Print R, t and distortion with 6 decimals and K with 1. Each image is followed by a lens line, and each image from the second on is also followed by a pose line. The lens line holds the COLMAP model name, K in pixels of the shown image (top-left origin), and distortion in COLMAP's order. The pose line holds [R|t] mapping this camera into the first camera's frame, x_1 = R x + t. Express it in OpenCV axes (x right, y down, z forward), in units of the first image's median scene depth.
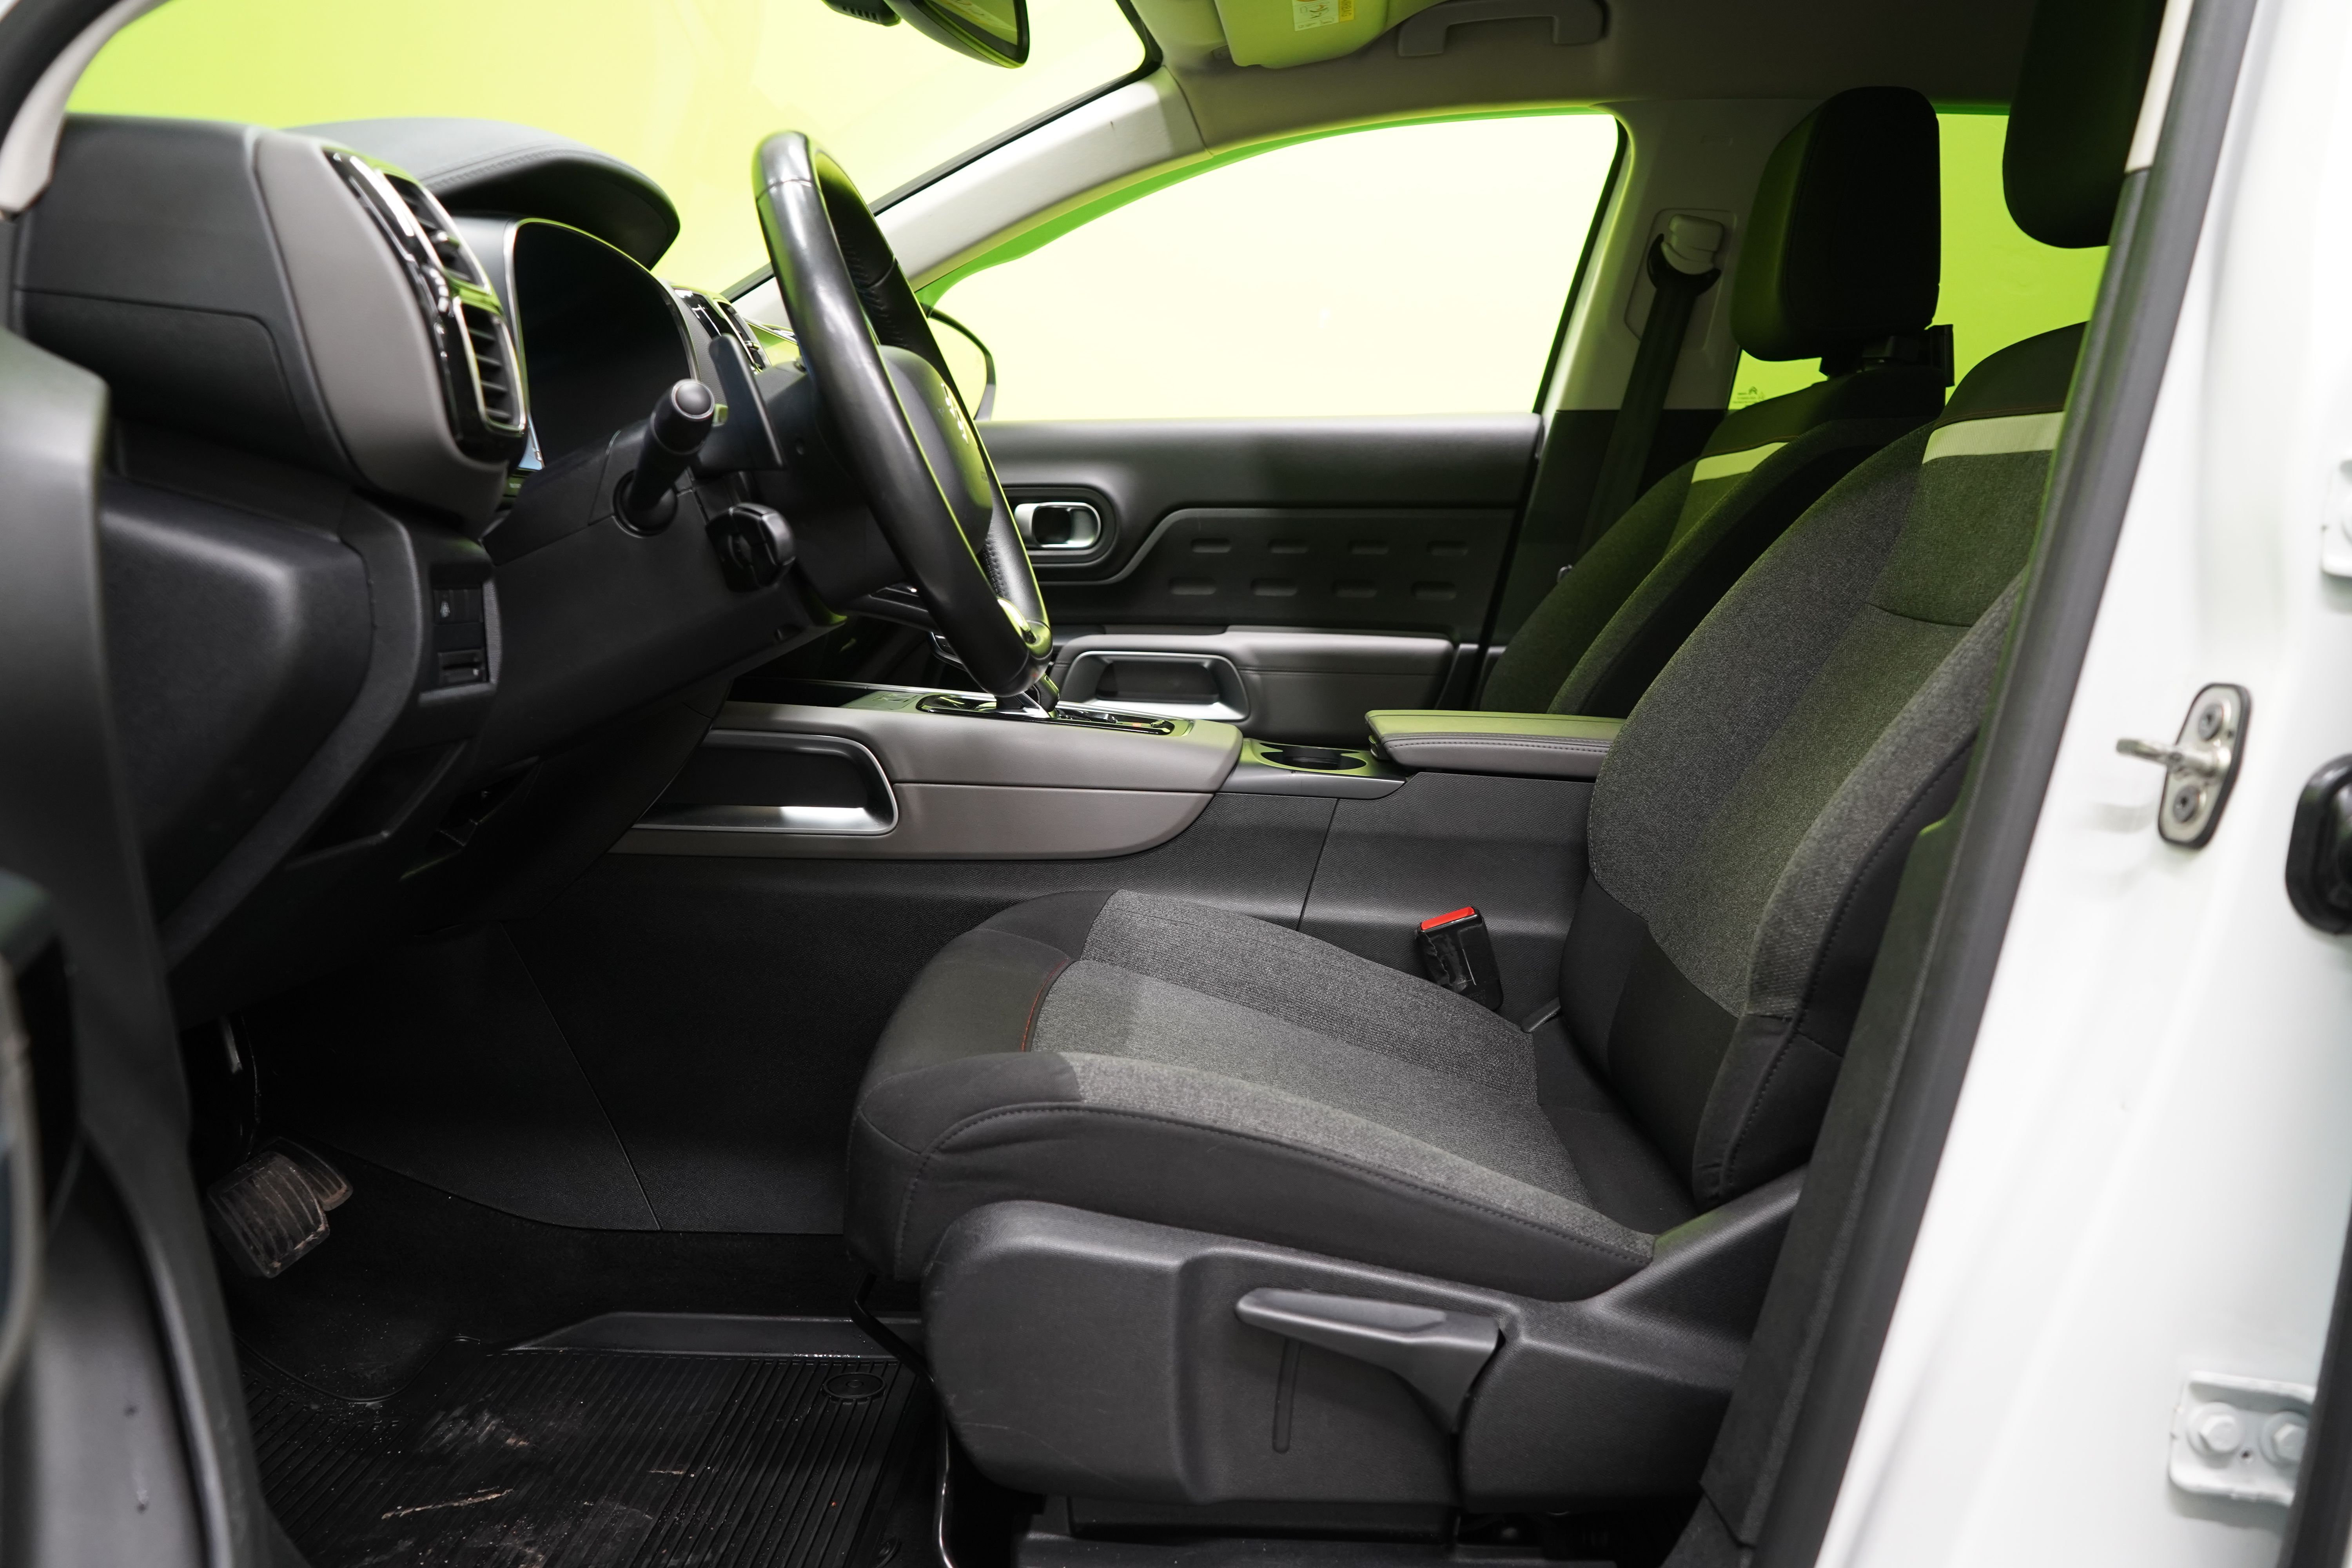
lens RADIAL K [[1934.7, 0, 1171.8], [0, 1934.7, 828.8], [0, 0, 1]] dist [0.043714, -0.001497]
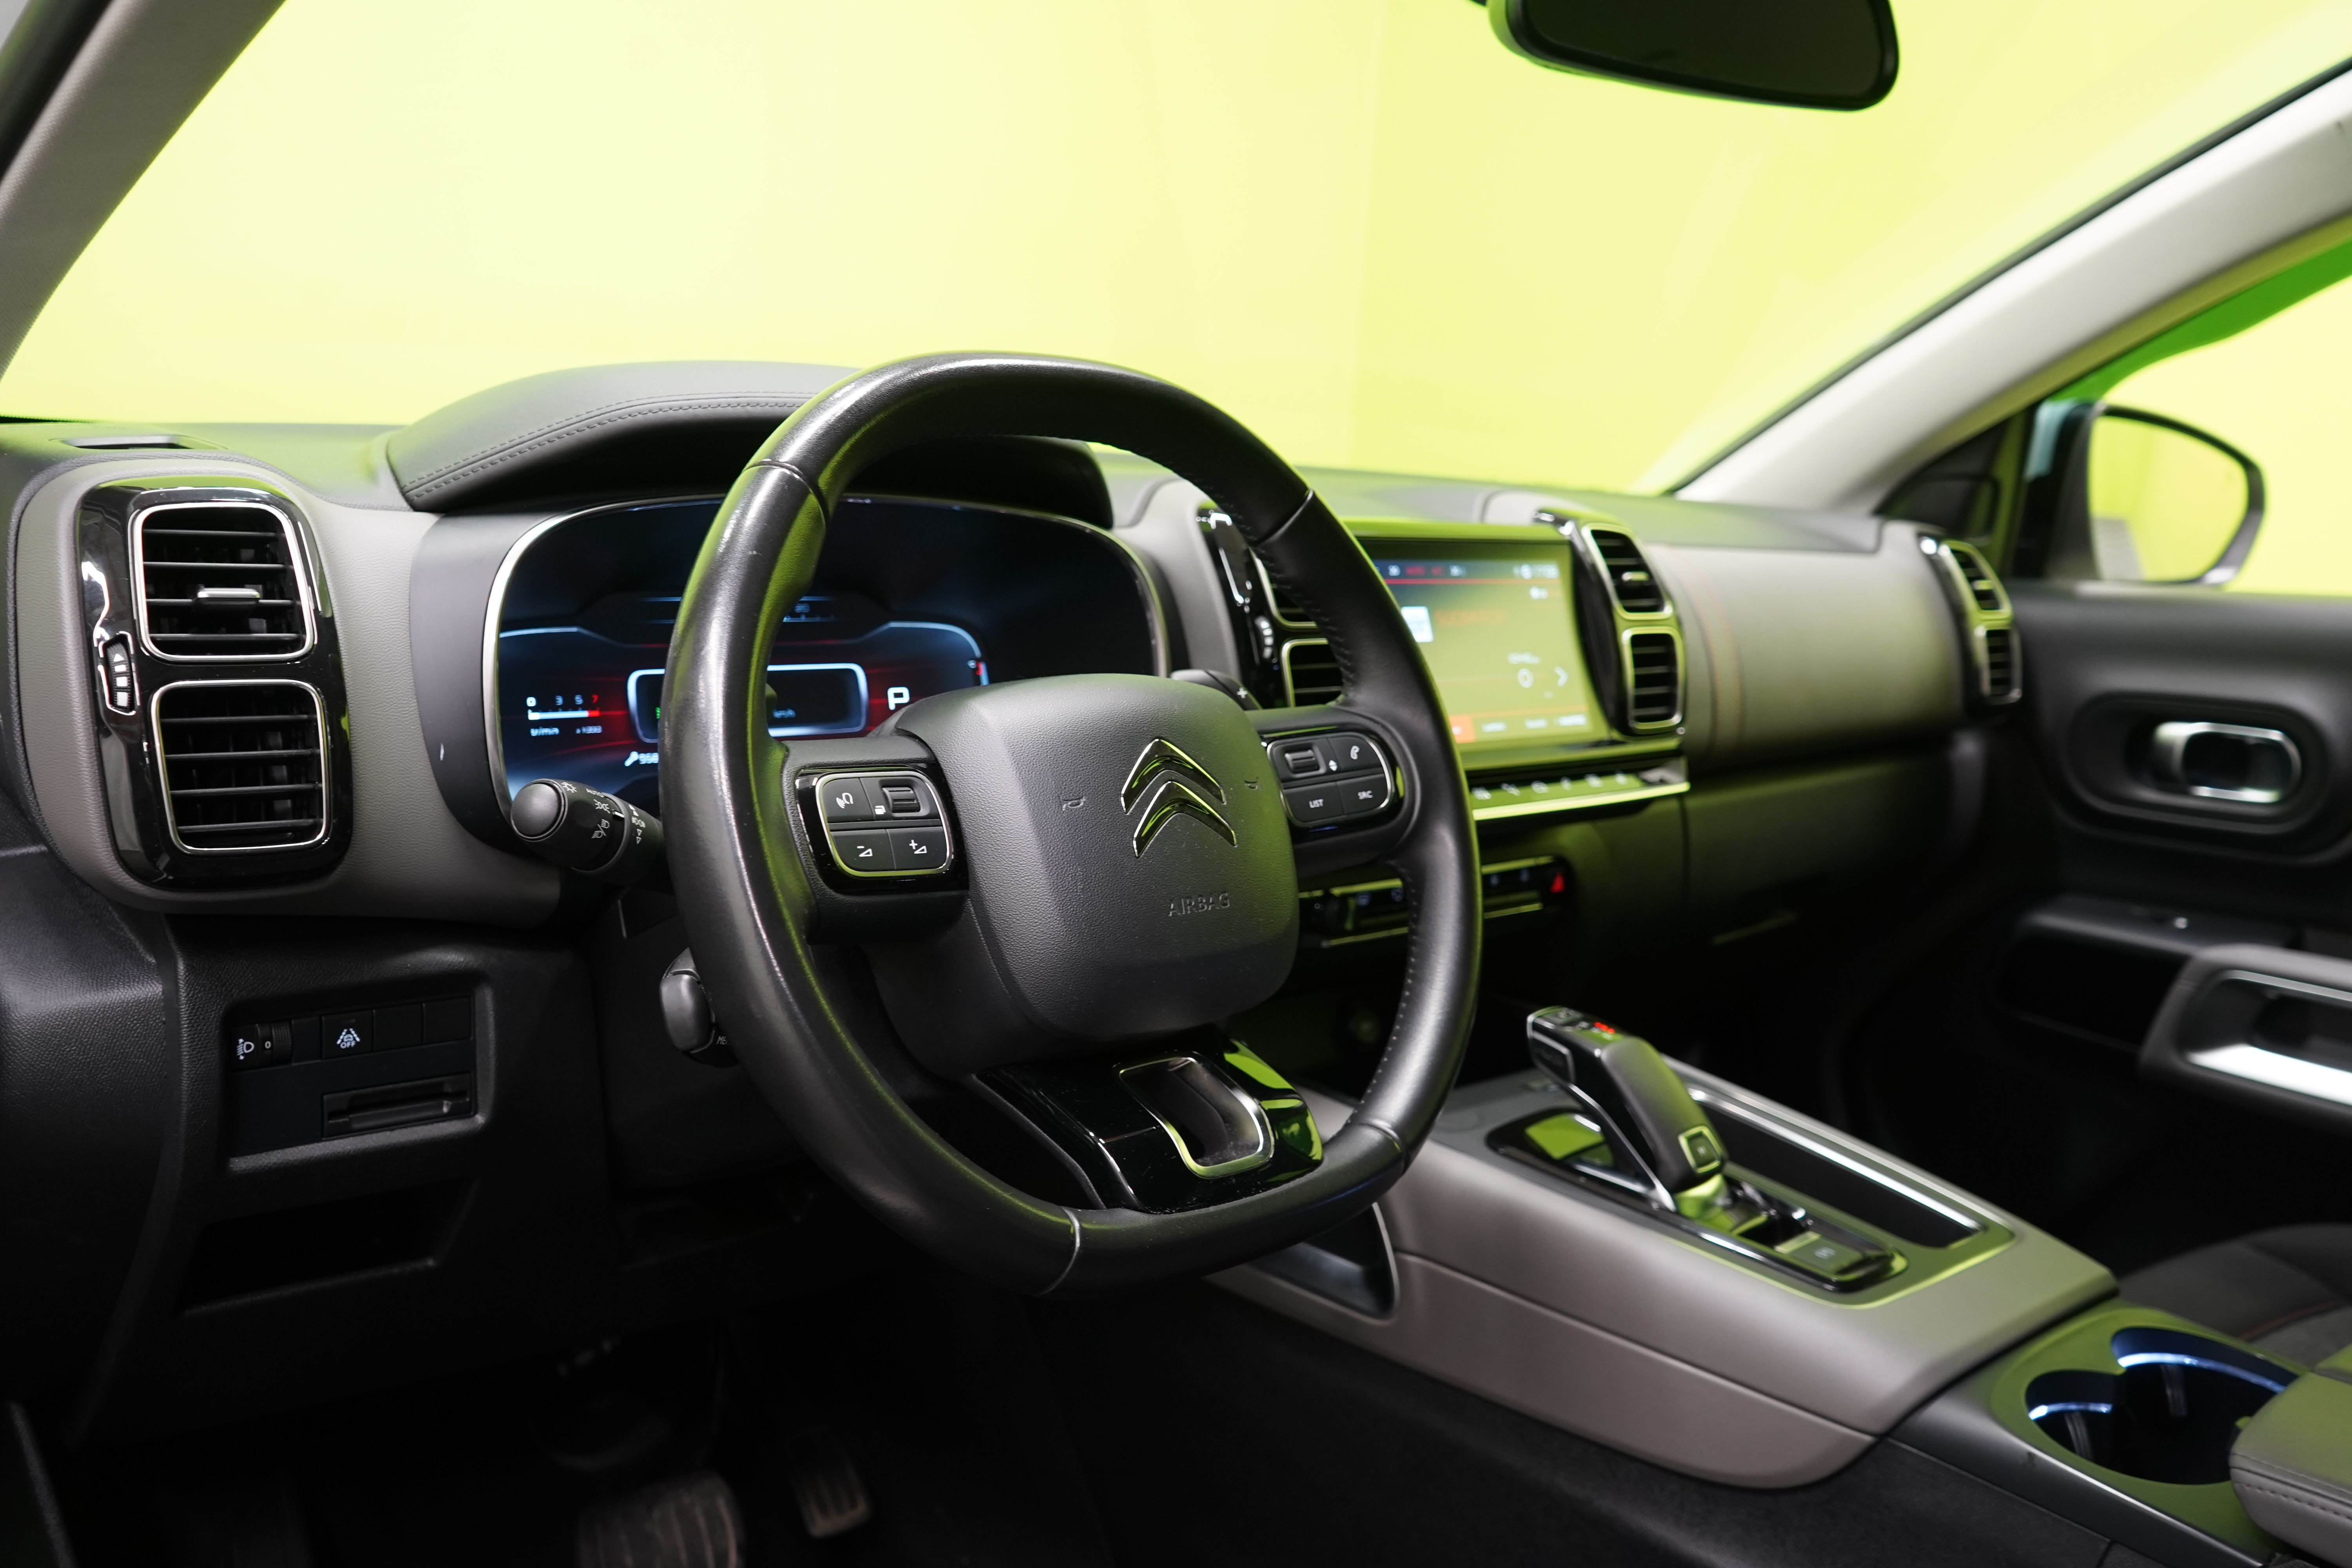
lens RADIAL K [[1934.7, 0, 1171.8], [0, 1934.7, 828.8], [0, 0, 1]] dist [0.043714, -0.001497]
pose [[0.667764, 0.146164, -0.729882, 0.263386], [-0.139226, 0.987753, 0.070428, -0.196979], [0.731237, 0.054590, 0.679936, 0.474544]]
